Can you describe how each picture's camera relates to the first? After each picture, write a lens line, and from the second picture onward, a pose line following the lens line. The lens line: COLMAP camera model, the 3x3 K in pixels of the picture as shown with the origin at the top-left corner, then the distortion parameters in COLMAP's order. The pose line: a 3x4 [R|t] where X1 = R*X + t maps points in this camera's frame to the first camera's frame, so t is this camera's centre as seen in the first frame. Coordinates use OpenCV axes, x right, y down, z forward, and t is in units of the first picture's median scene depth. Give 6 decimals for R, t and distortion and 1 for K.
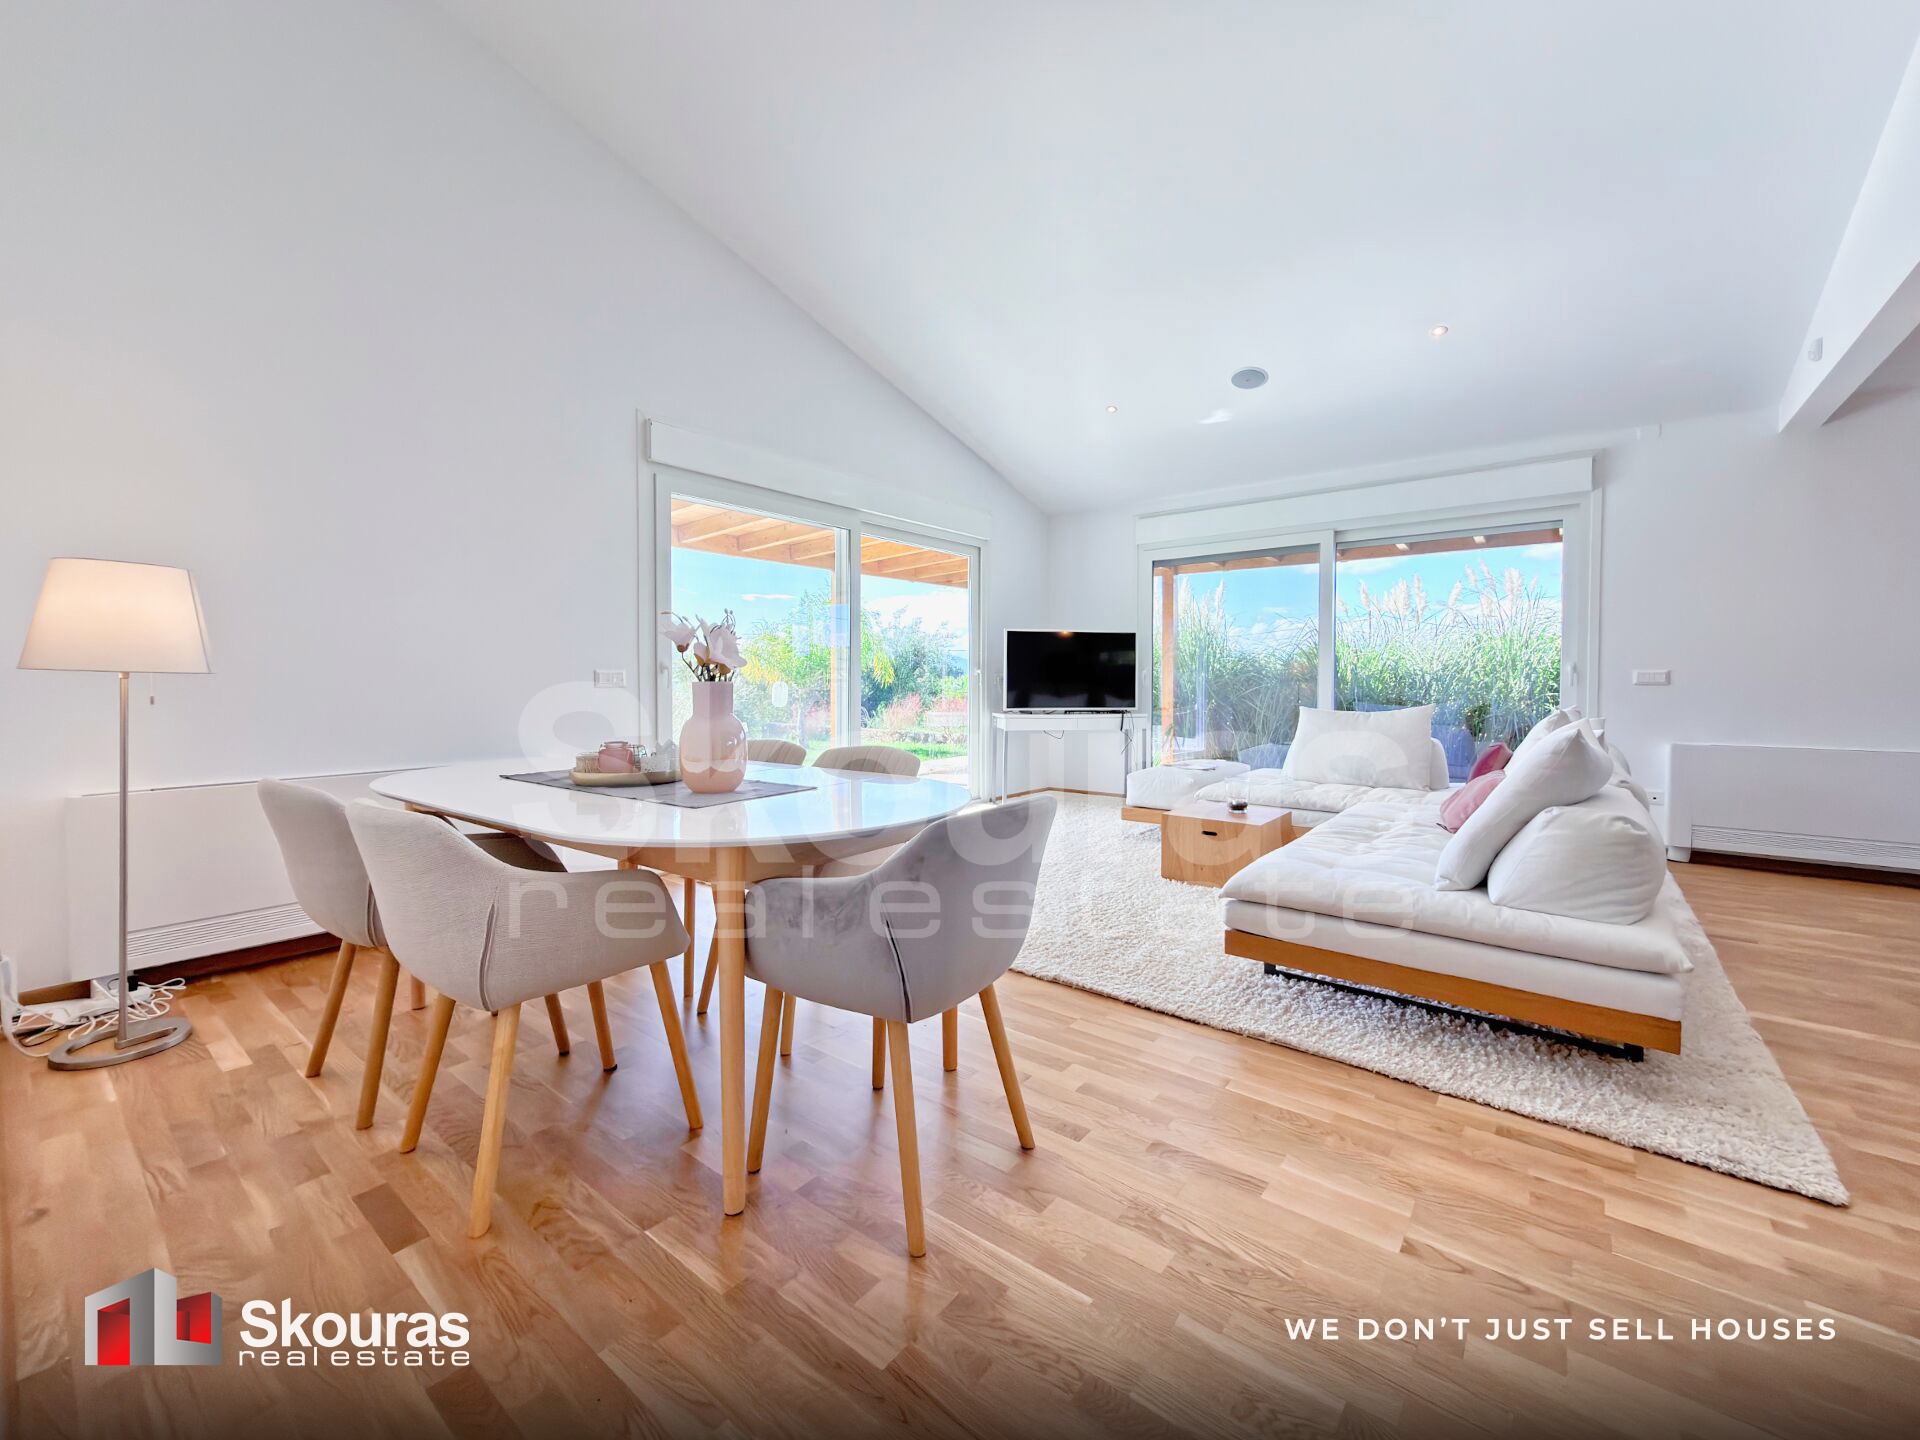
lens RADIAL K [[773.9, 0, 961.9], [0, 773.9, 697.9], [0, 0, 1]] dist [-0.000440, 0.000082]
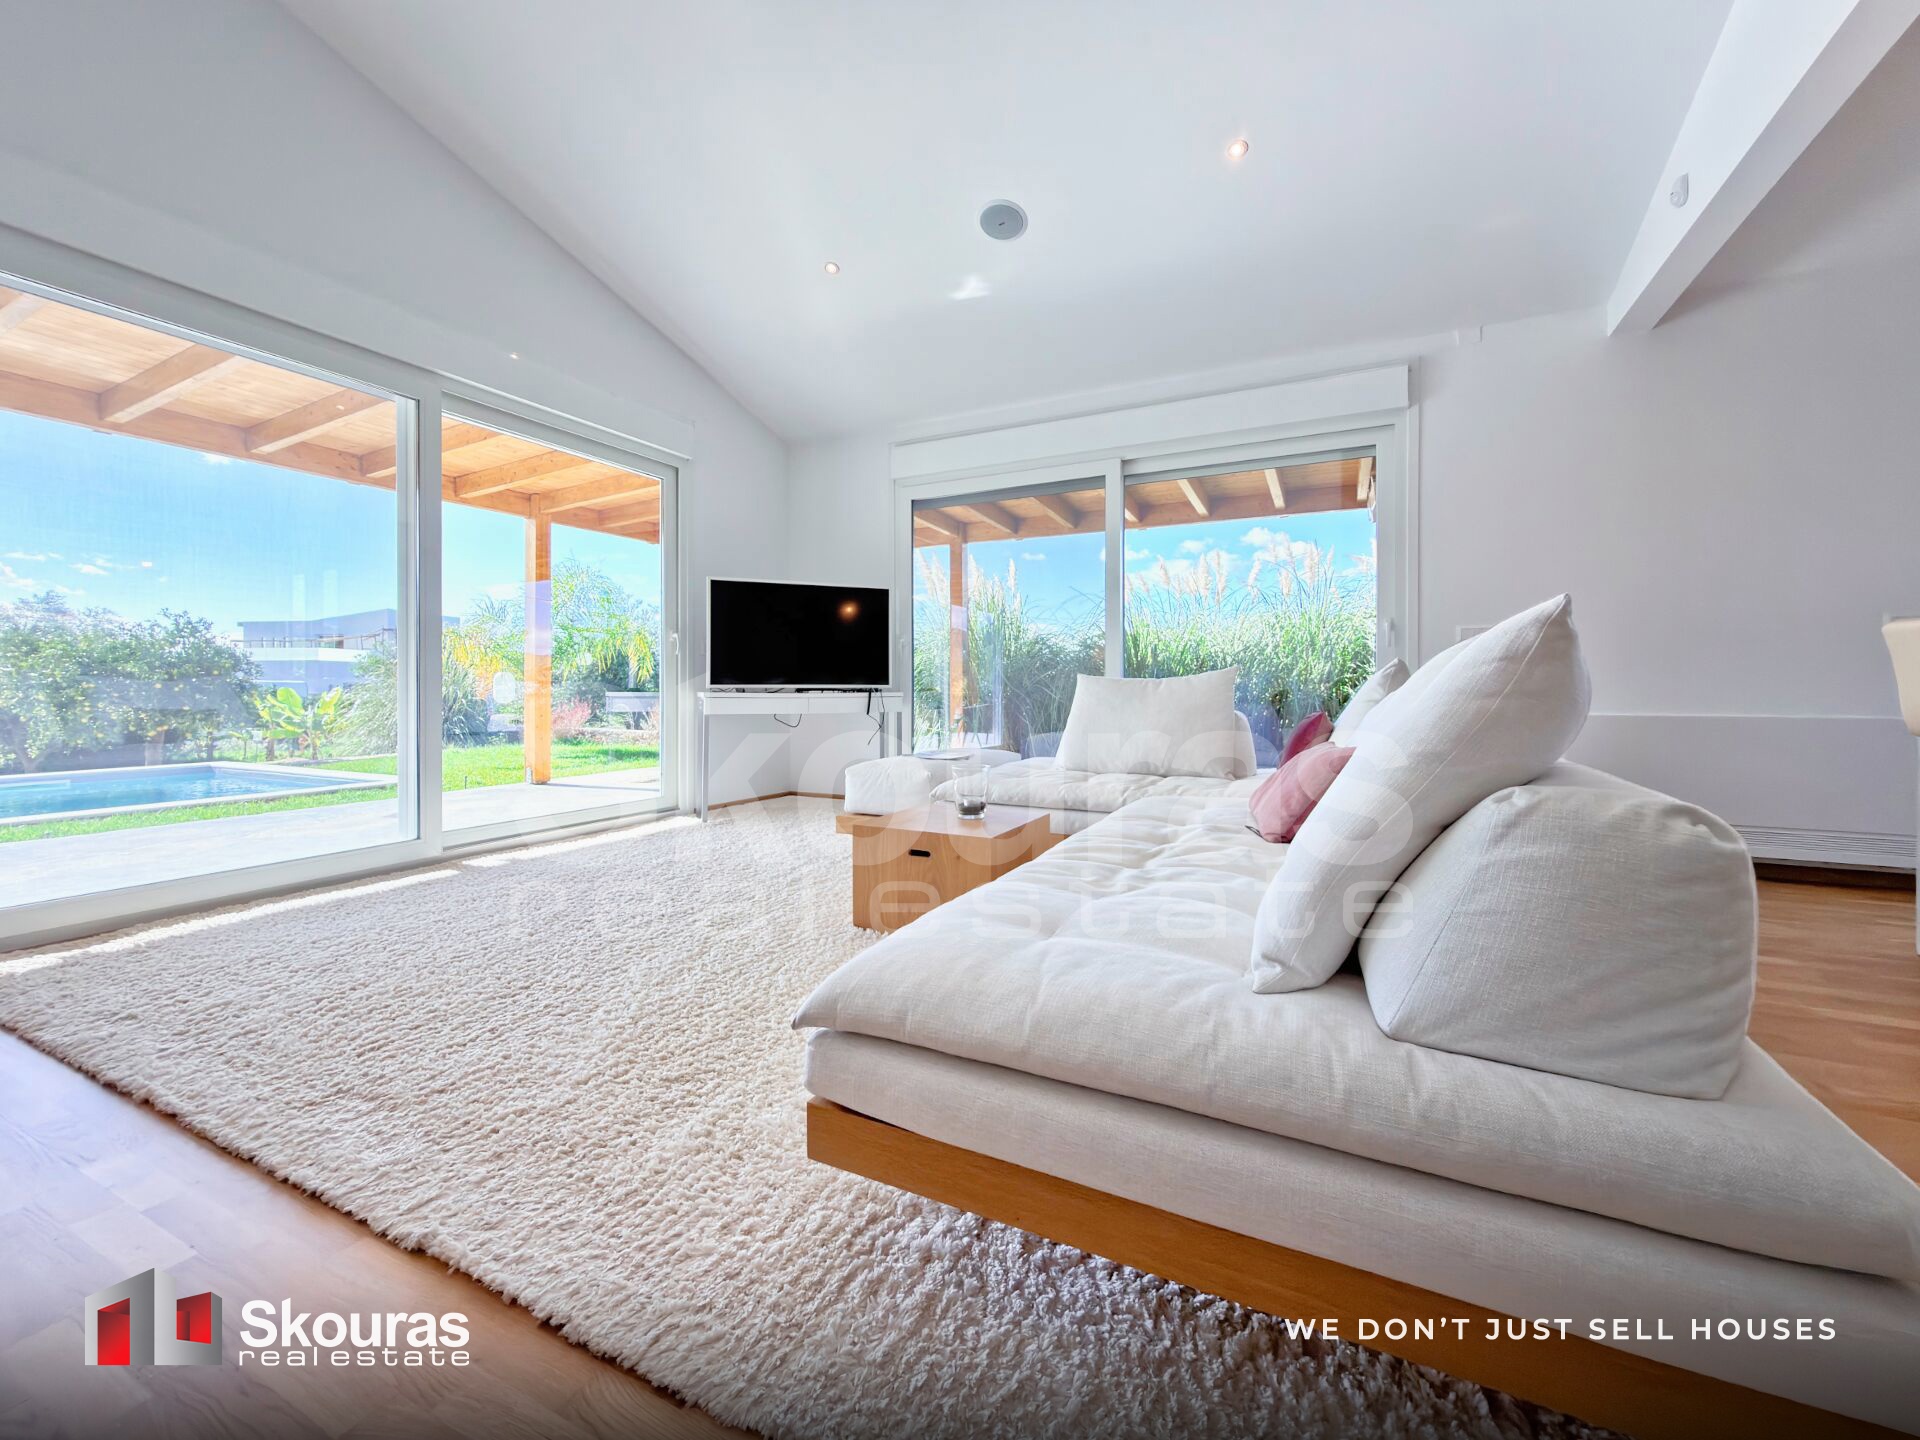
lens RADIAL K [[784.8, 0, 958.2], [0, 784.8, 687.1], [0, 0, 1]] dist [-0.000612, -0.000279]
pose [[0.978079, -0.001273, 0.208231, 0.174906], [0.005674, 0.999773, -0.020539, 0.042402], [-0.208157, 0.021271, 0.977864, 0.292931]]
